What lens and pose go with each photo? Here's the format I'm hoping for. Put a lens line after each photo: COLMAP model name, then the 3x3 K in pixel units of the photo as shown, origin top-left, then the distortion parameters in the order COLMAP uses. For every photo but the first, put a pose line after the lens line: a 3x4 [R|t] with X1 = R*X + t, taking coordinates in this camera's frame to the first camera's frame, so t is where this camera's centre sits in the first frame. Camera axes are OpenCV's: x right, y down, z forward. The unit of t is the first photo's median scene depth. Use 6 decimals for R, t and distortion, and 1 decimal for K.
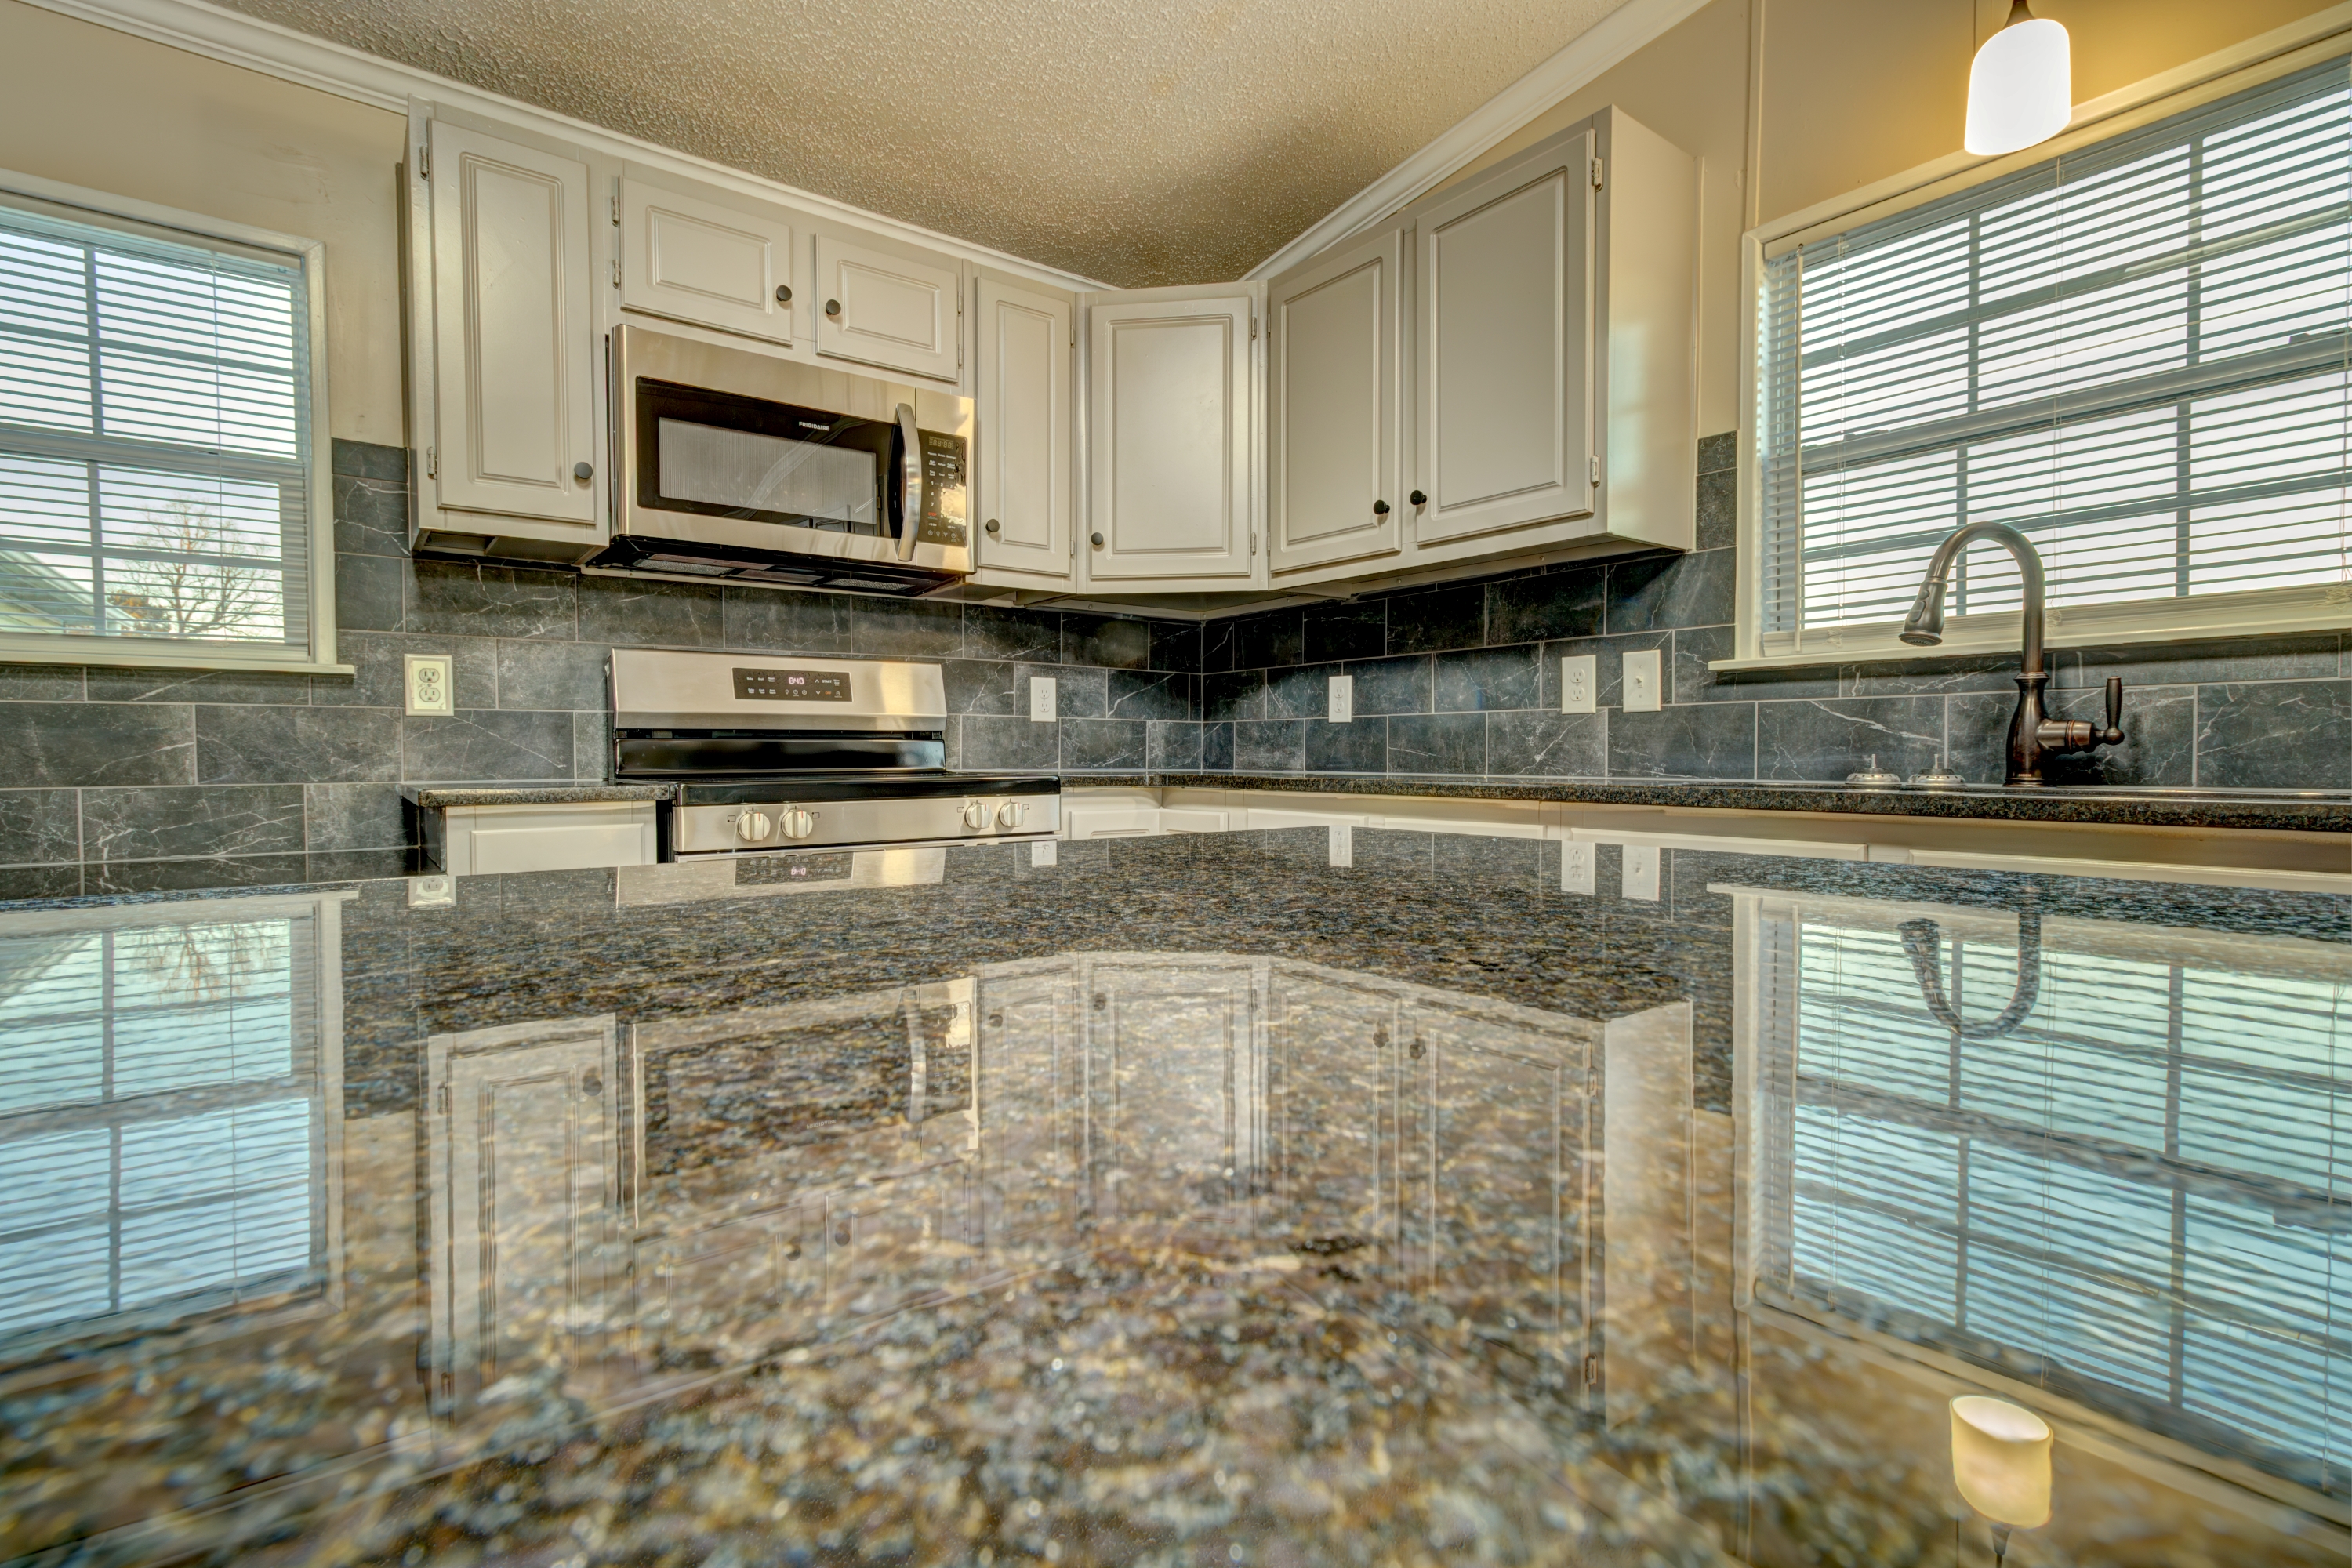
lens RADIAL K [[1104.7, 0, 1178.1], [0, 1104.7, 786.0], [0, 0, 1]] dist [0.002749, 0.000579]
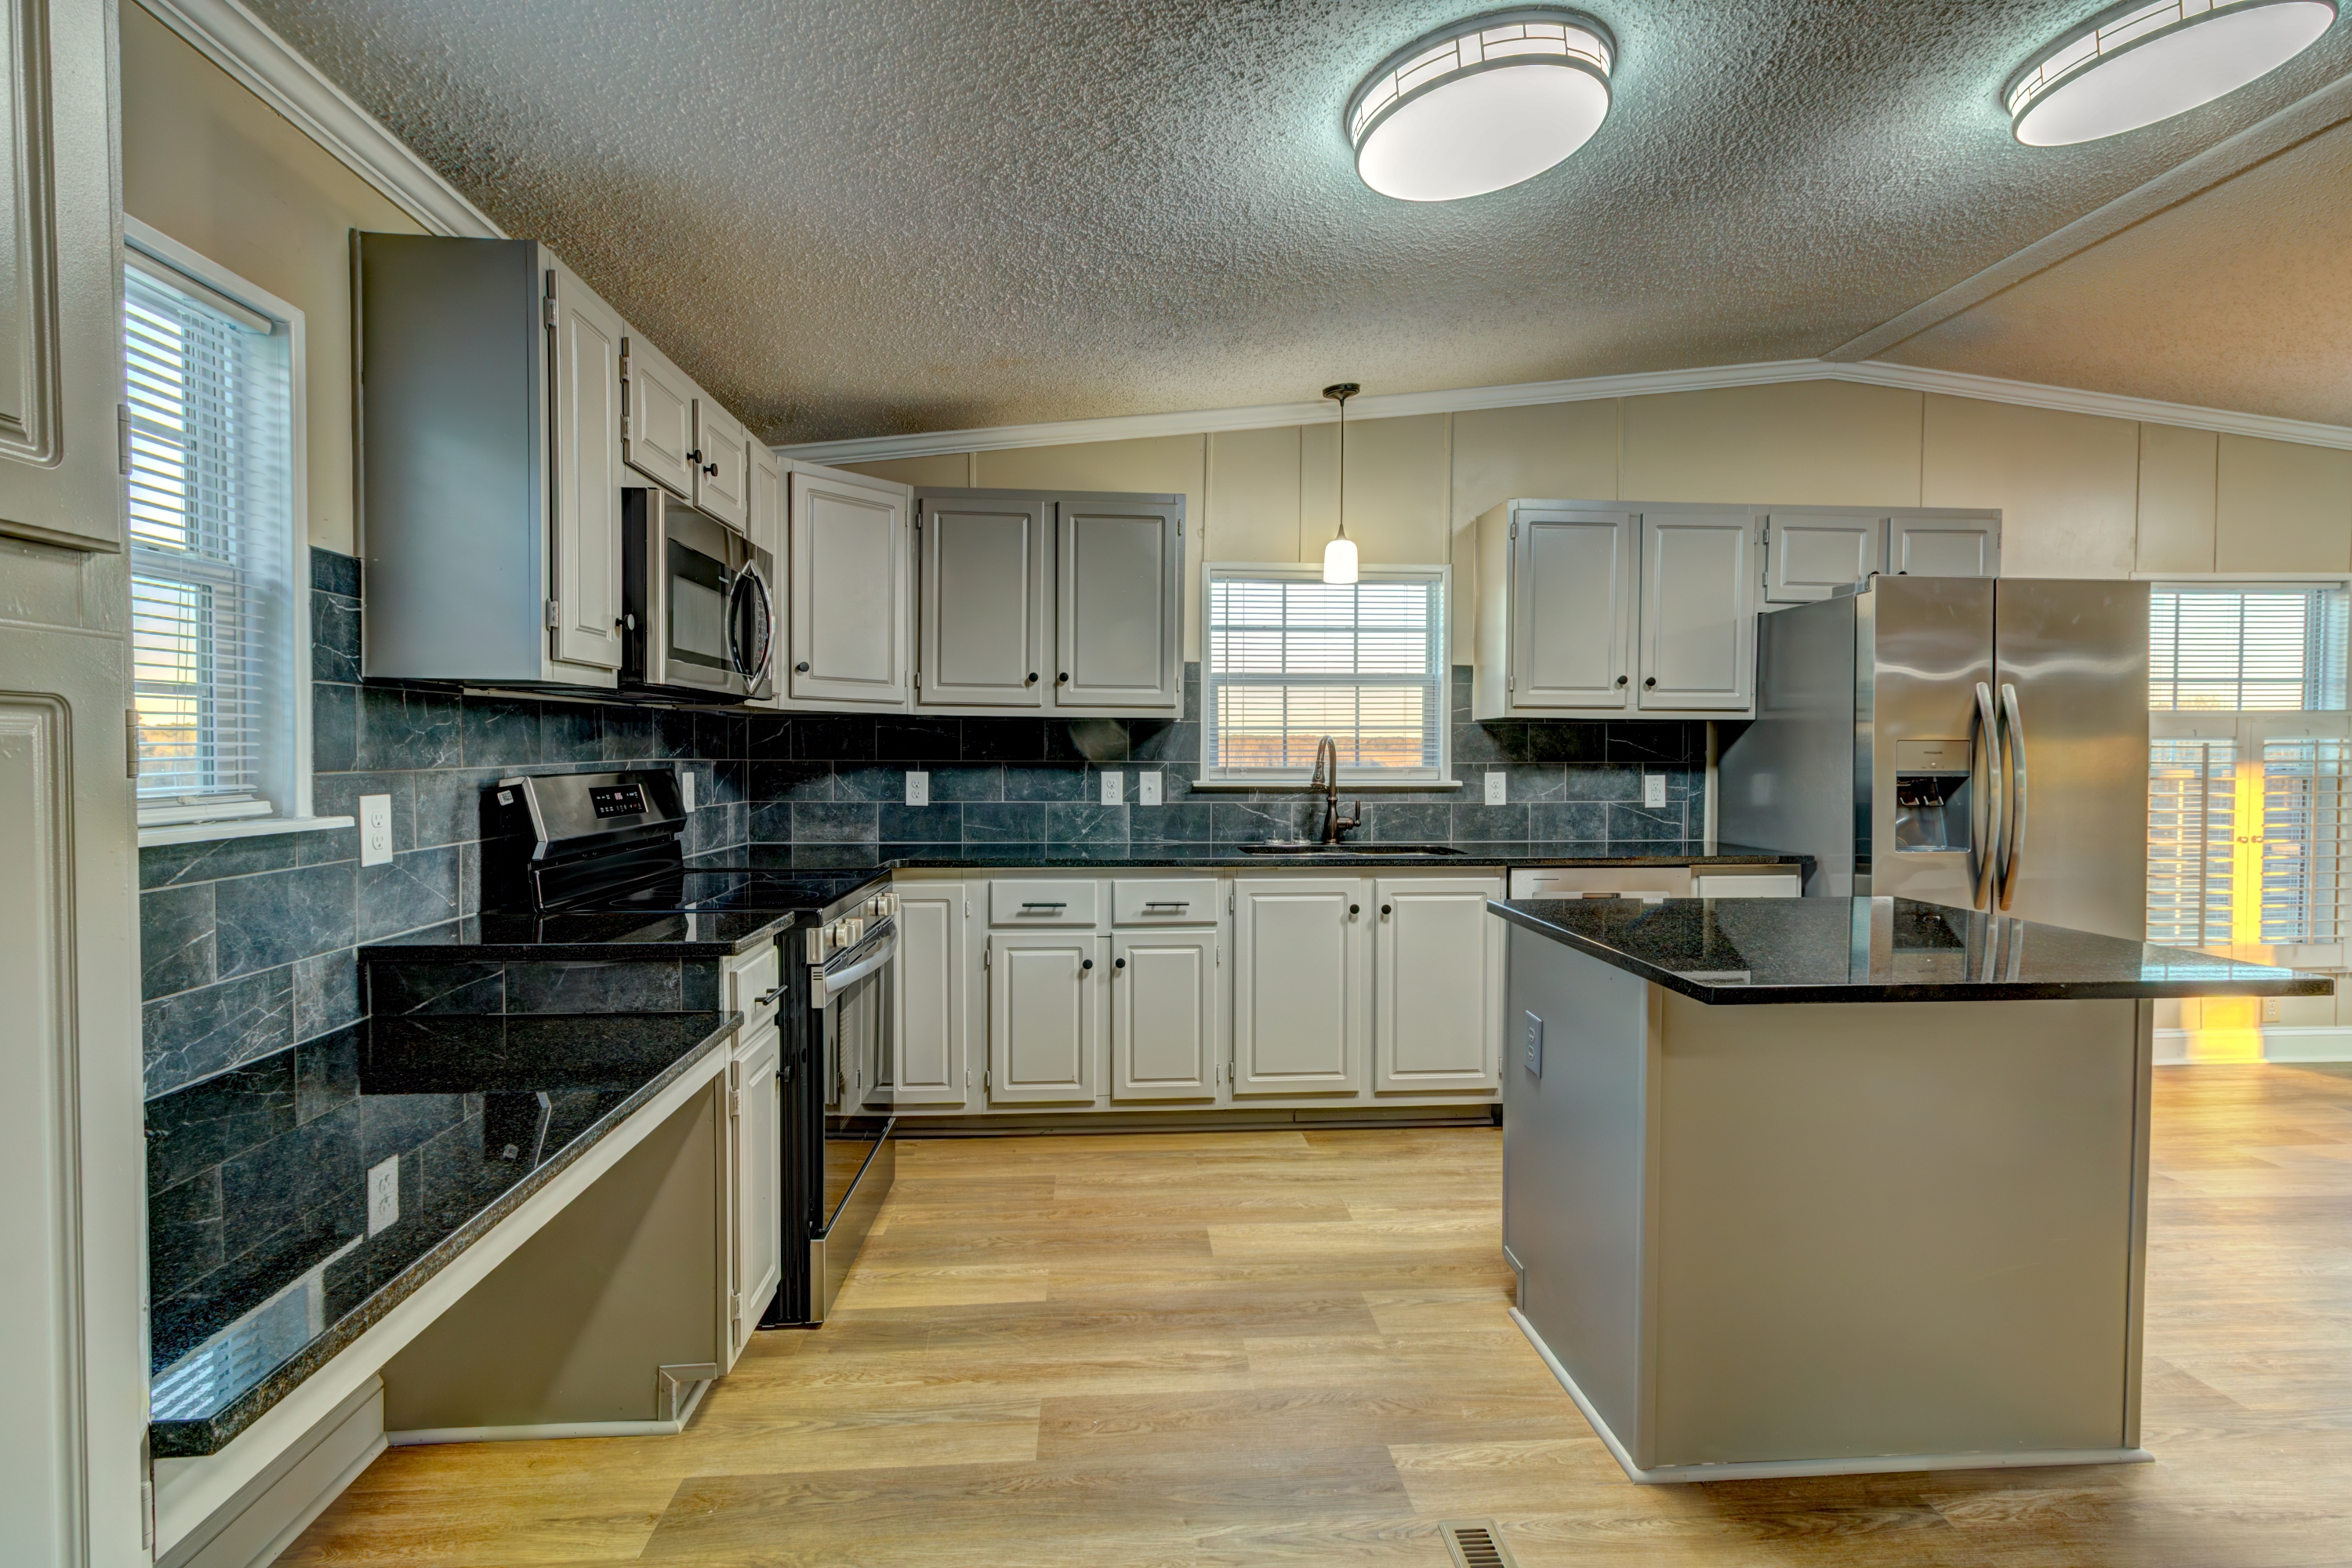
lens RADIAL K [[1104.7, 0, 1174.2], [0, 1104.7, 776.0], [0, 0, 1]] dist [0.002749, 0.000579]
pose [[0.540133, -0.016503, 0.841418, -1.077674], [0.017267, 0.999815, 0.008525, -0.130908], [-0.841402, 0.009924, 0.540318, -0.001456]]
